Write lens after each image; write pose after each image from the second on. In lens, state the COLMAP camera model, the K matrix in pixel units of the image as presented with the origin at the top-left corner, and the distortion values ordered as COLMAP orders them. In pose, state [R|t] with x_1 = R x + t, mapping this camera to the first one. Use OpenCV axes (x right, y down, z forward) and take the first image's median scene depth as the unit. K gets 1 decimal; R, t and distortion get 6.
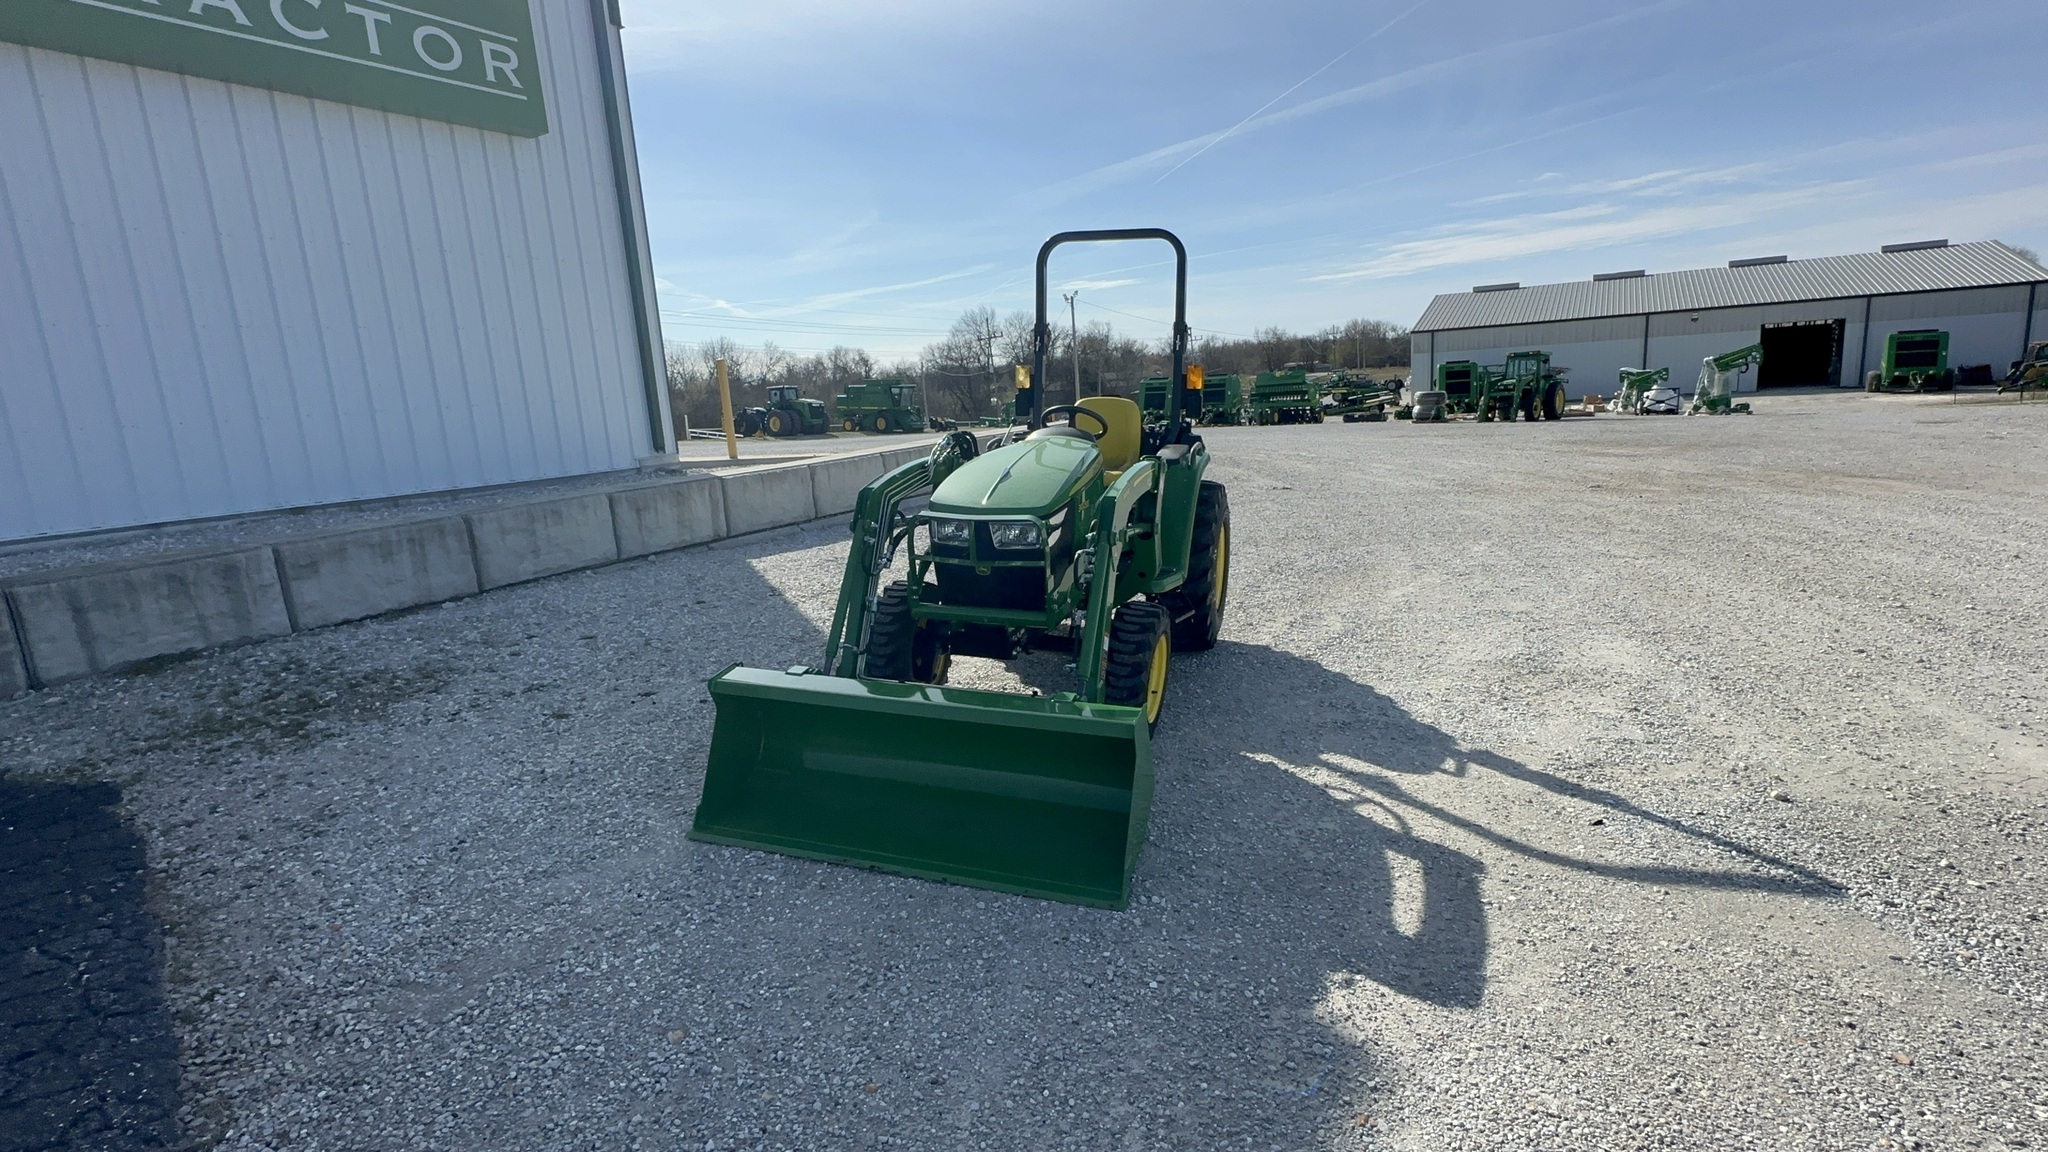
lens RADIAL K [[966.4, 0, 1022.5], [0, 966.4, 574.7], [0, 0, 1]] dist [-0.000791, 0.000038]
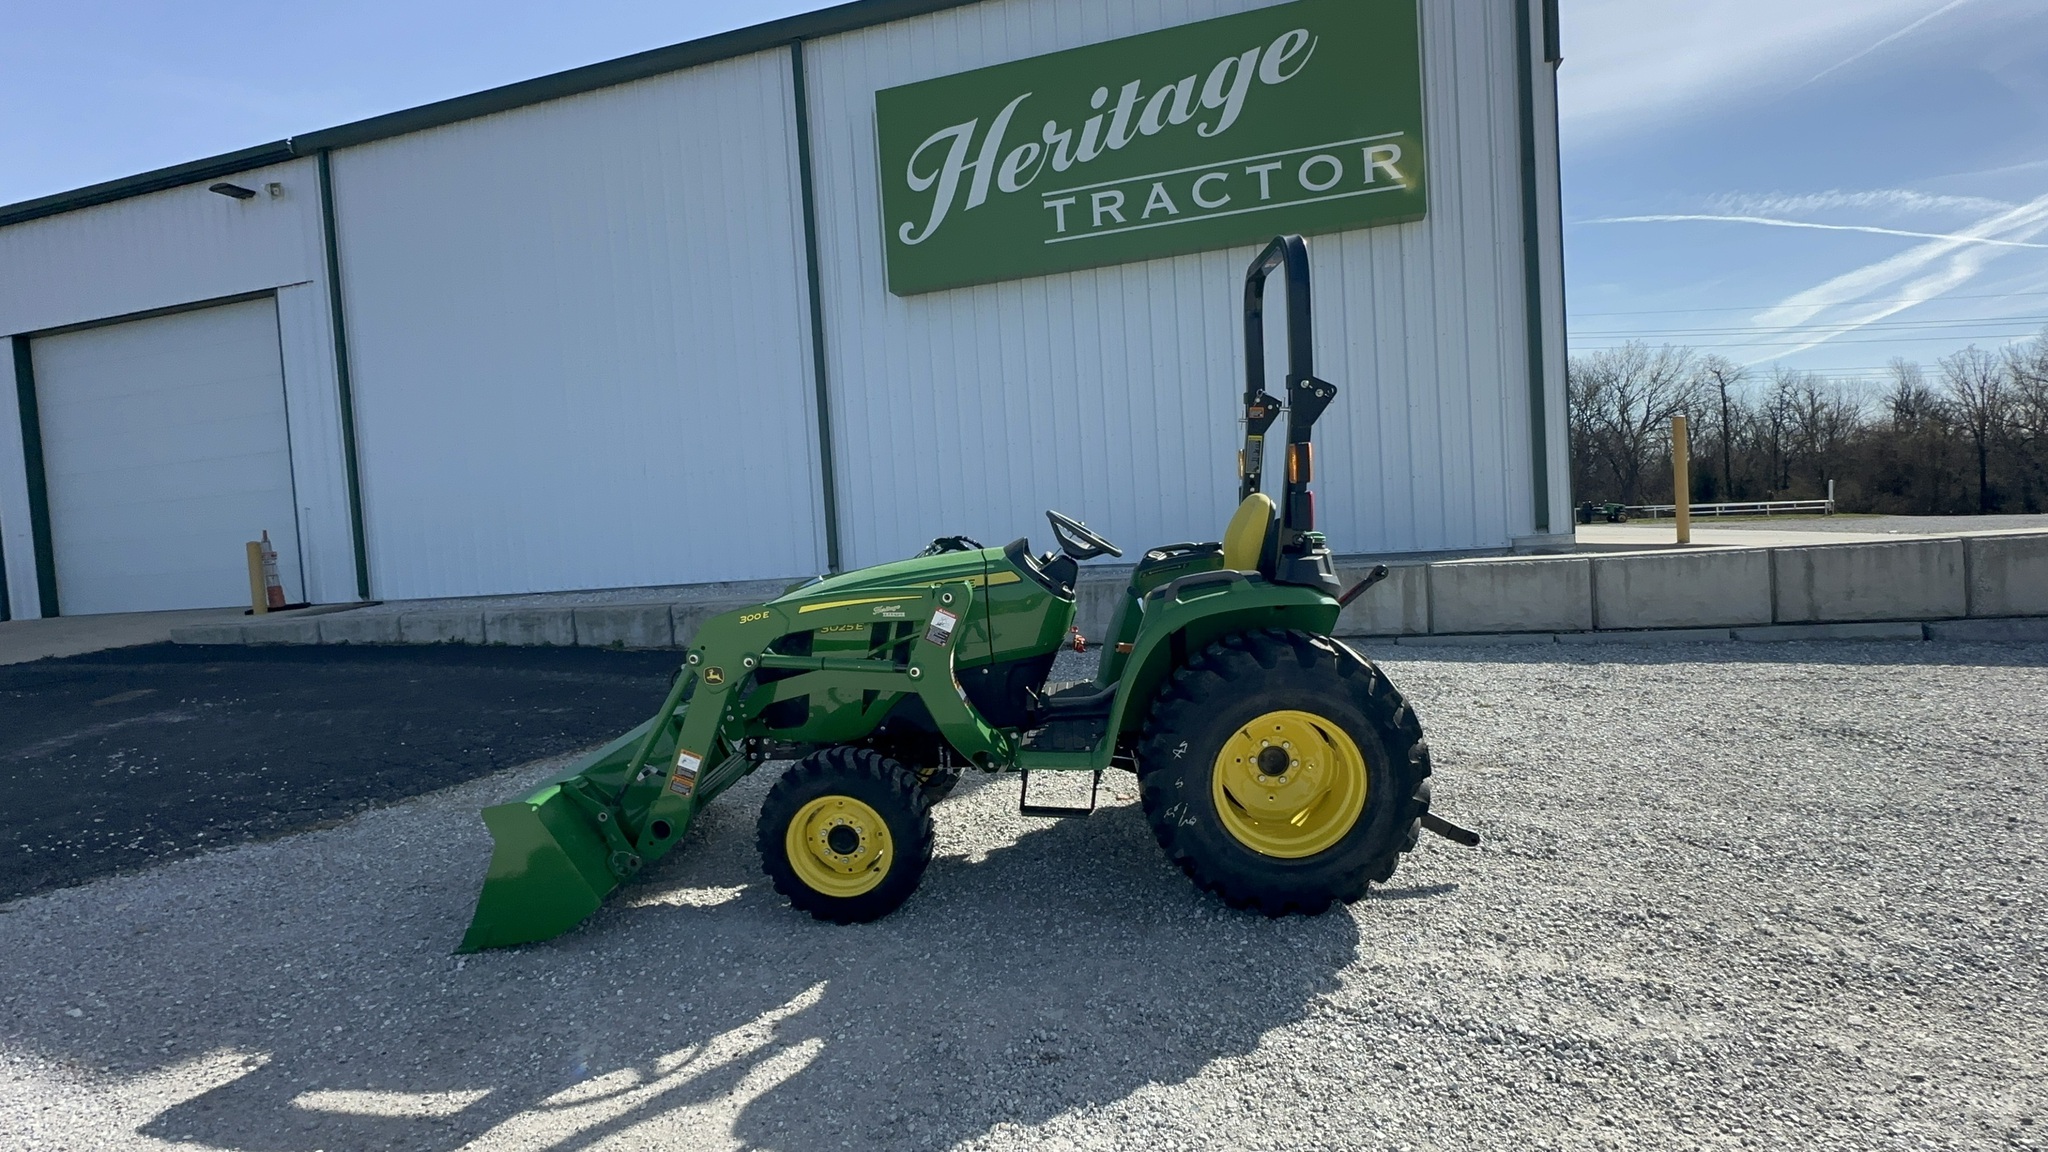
lens RADIAL K [[966.4, 0, 1022.3], [0, 966.4, 575.3], [0, 0, 1]] dist [-0.000791, 0.000038]
pose [[0.252572, 0.090588, -0.963328, 0.652678], [-0.142559, 0.988226, 0.055552, -0.130063], [0.957018, 0.123301, 0.262513, 0.618580]]
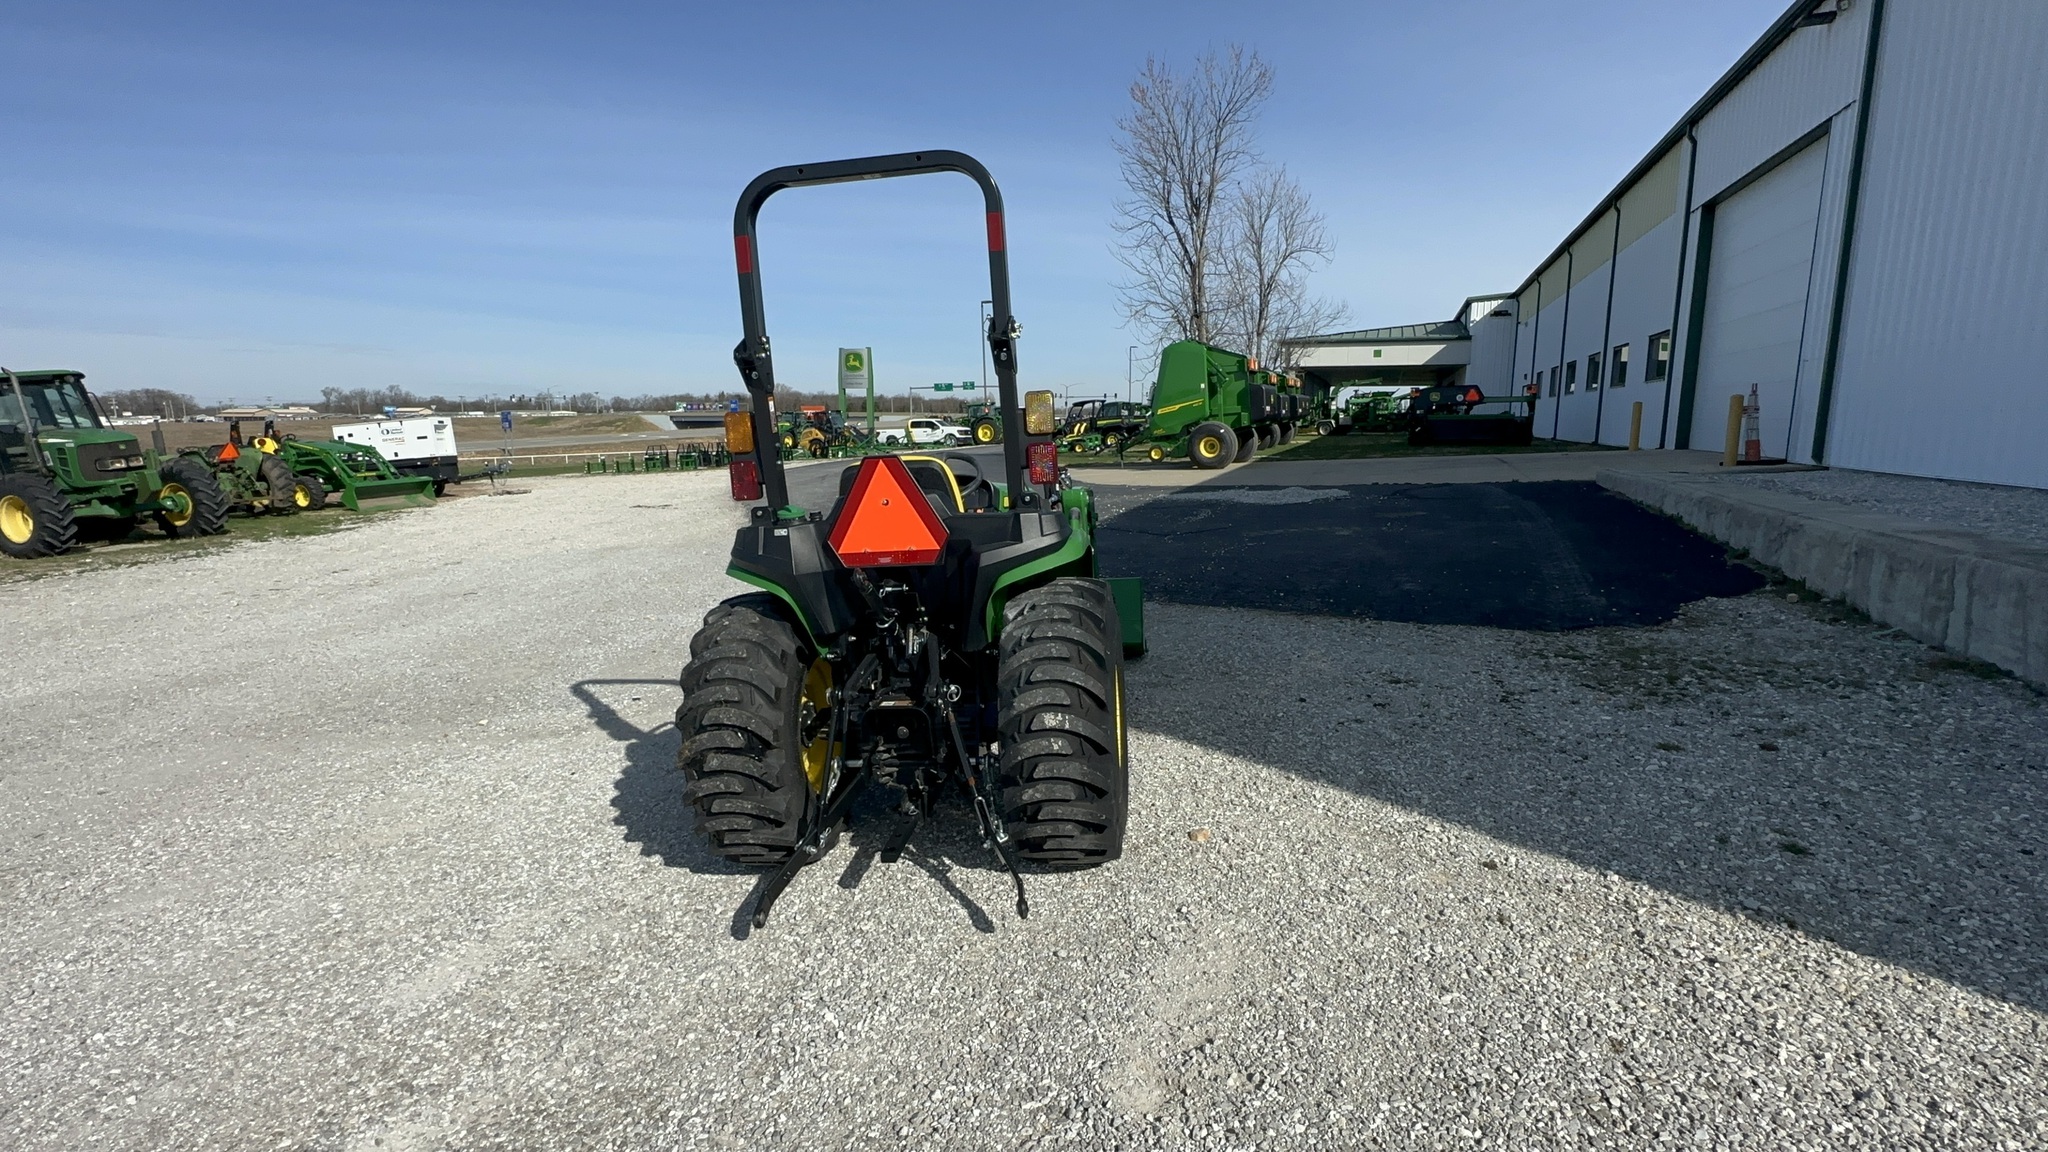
lens RADIAL K [[966.4, 0, 1022.7], [0, 966.4, 575.8], [0, 0, 1]] dist [-0.000791, 0.000038]
pose [[-0.982108, 0.091757, -0.164452, 0.103267], [0.027411, 0.933619, 0.357216, -0.297760], [0.186313, 0.346317, -0.919430, 1.455923]]
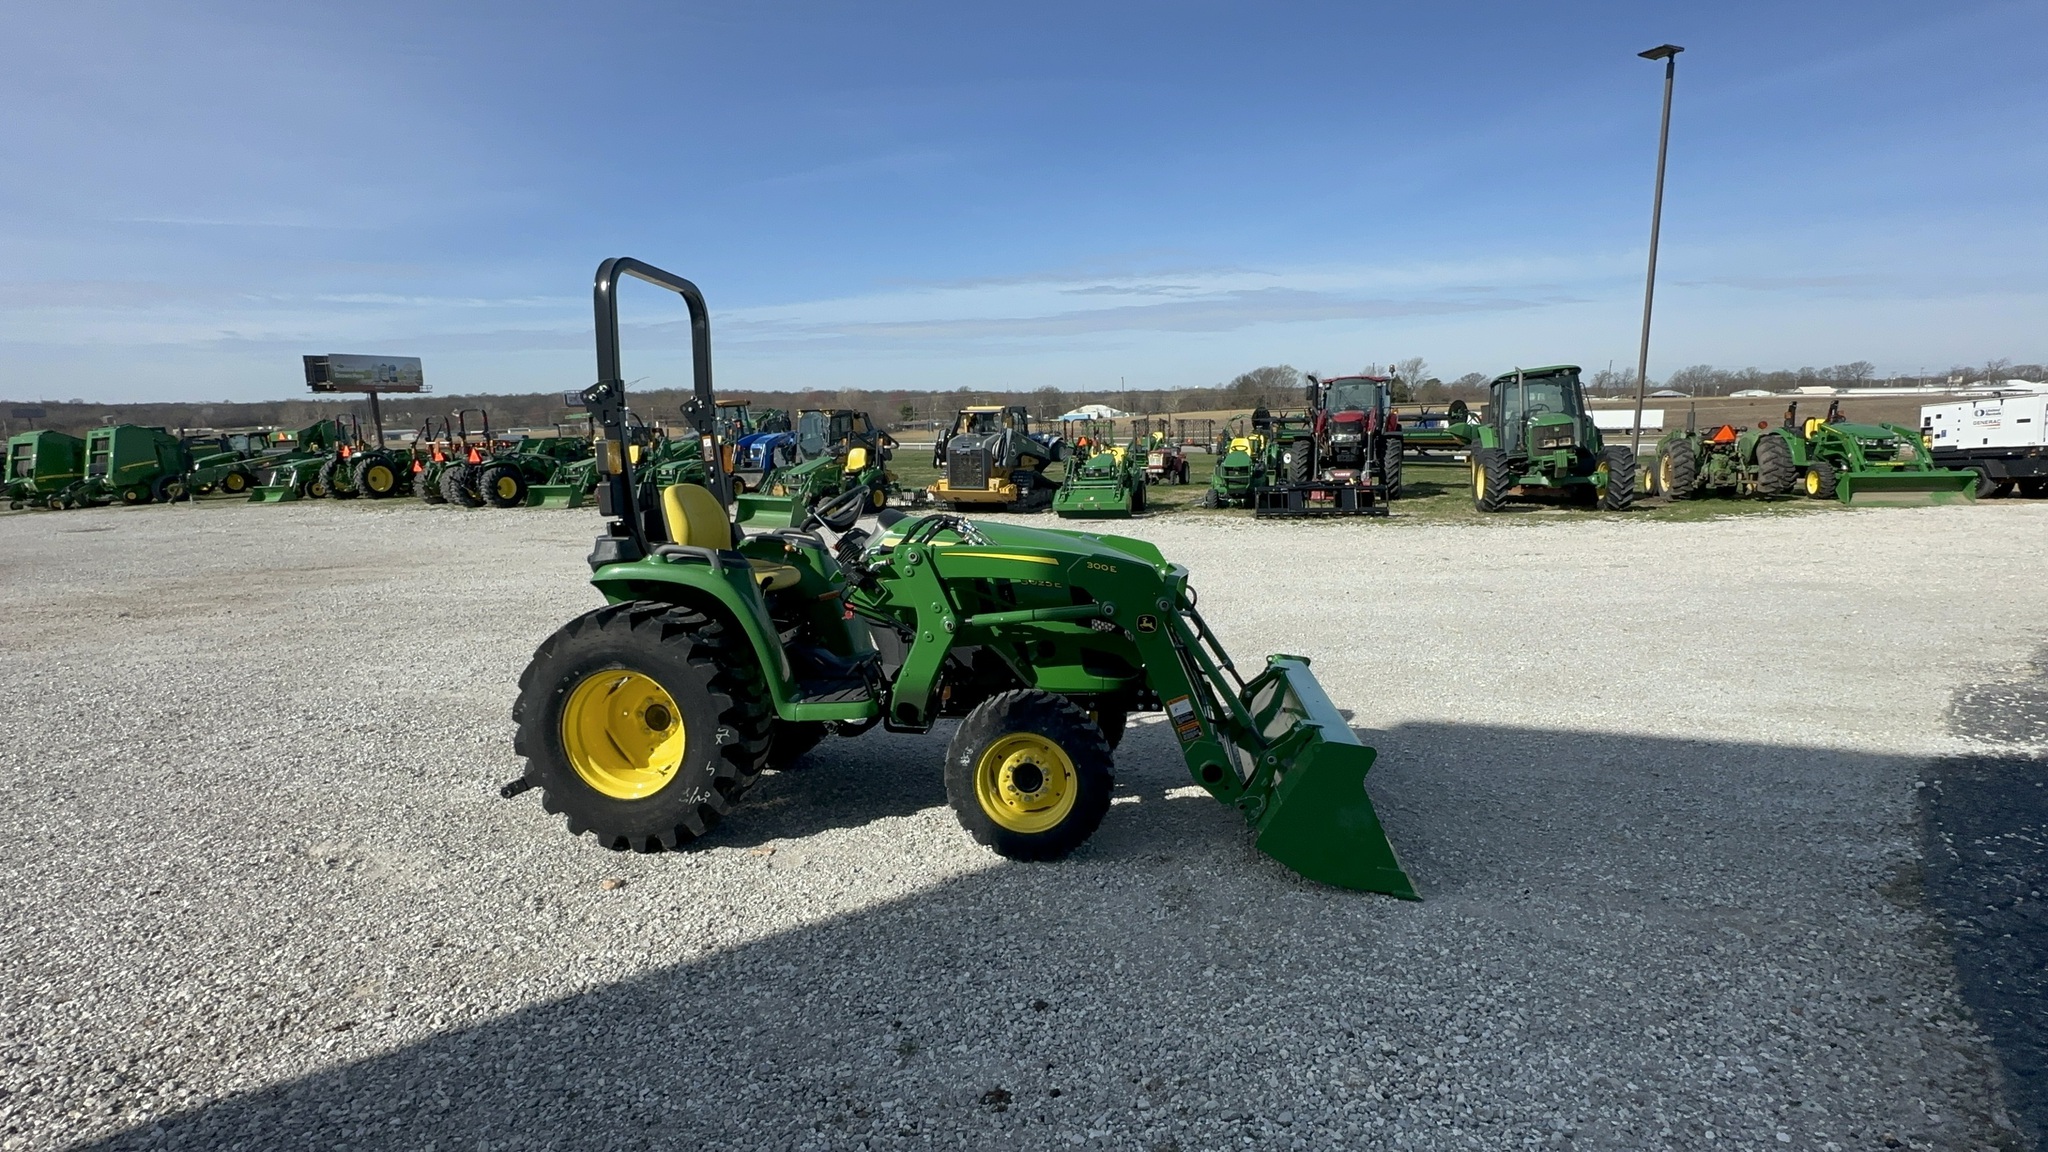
lens RADIAL K [[966.4, 0, 1022.6], [0, 966.4, 575.6], [0, 0, 1]] dist [-0.000791, 0.000038]
pose [[-0.166749, -0.106273, 0.980256, -0.665983], [0.220212, 0.965049, 0.142084, -0.150664], [-0.961094, 0.239556, -0.137518, 0.799926]]
